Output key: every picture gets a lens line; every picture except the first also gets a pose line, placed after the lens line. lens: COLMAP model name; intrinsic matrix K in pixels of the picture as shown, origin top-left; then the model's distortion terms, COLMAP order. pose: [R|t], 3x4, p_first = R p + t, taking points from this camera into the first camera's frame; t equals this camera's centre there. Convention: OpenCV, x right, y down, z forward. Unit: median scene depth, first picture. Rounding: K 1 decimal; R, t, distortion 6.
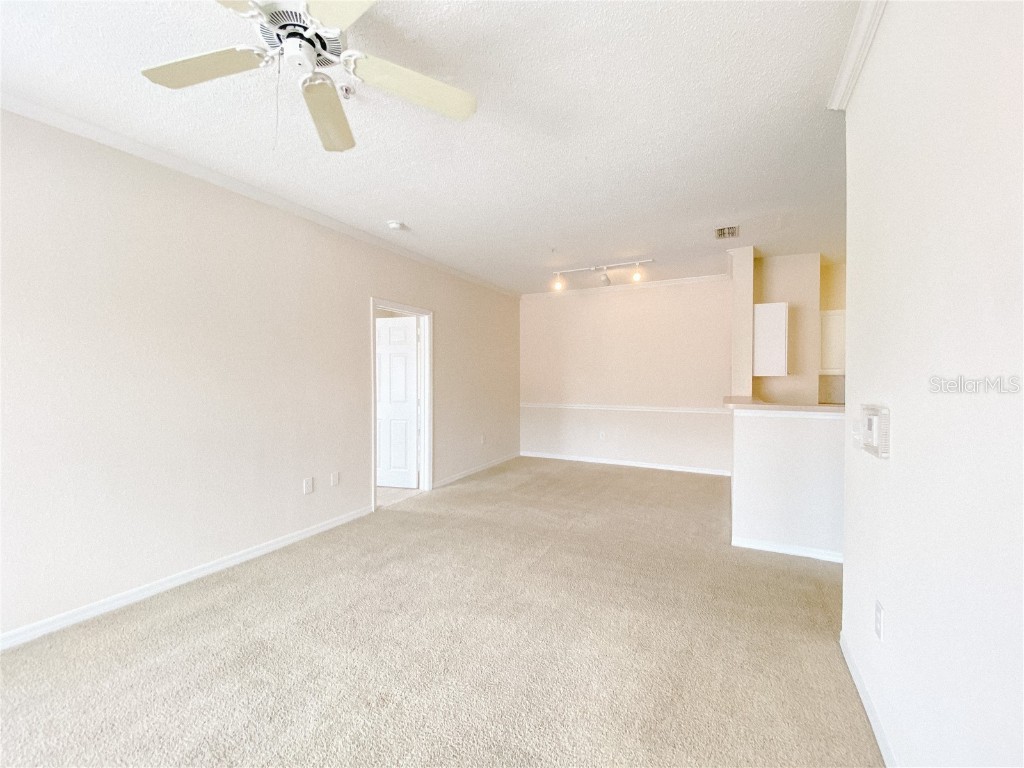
lens RADIAL K [[413.6, 0, 515.2], [0, 413.6, 386.6], [0, 0, 1]] dist [-0.016276, -0.001463]
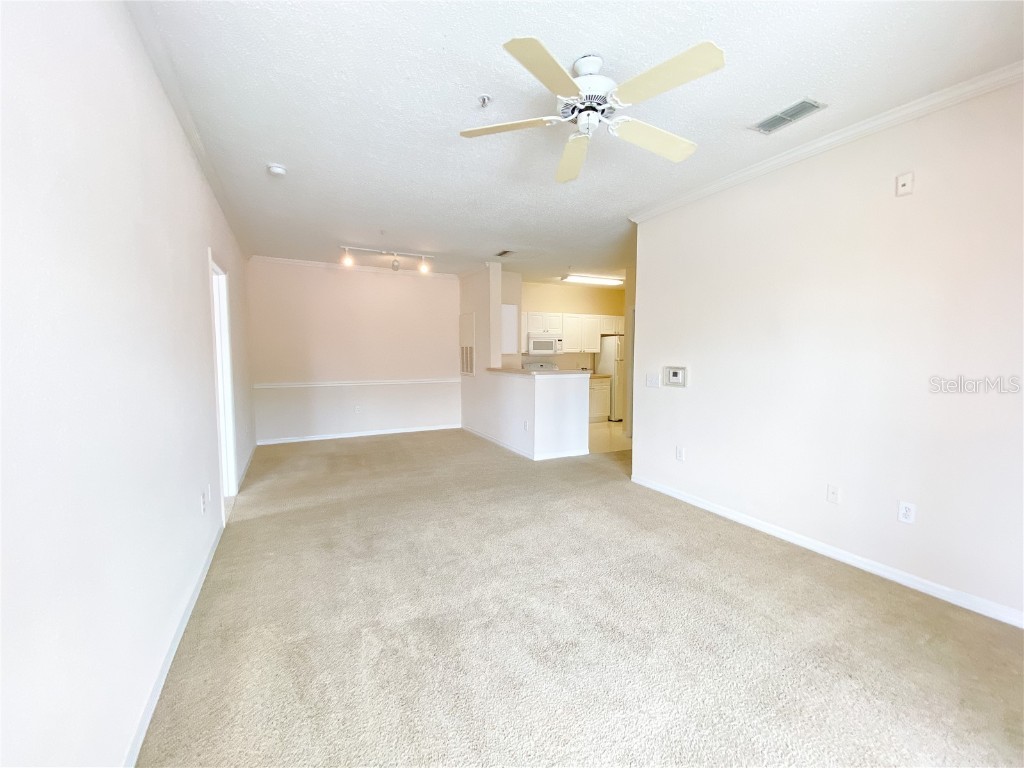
lens RADIAL K [[413.6, 0, 515.6], [0, 413.6, 383.6], [0, 0, 1]] dist [-0.016276, -0.001463]
pose [[0.581738, -0.053221, 0.811633, -0.584693], [0.015237, 0.998395, 0.054546, 0.000899], [-0.813233, -0.019364, 0.581615, 0.111452]]
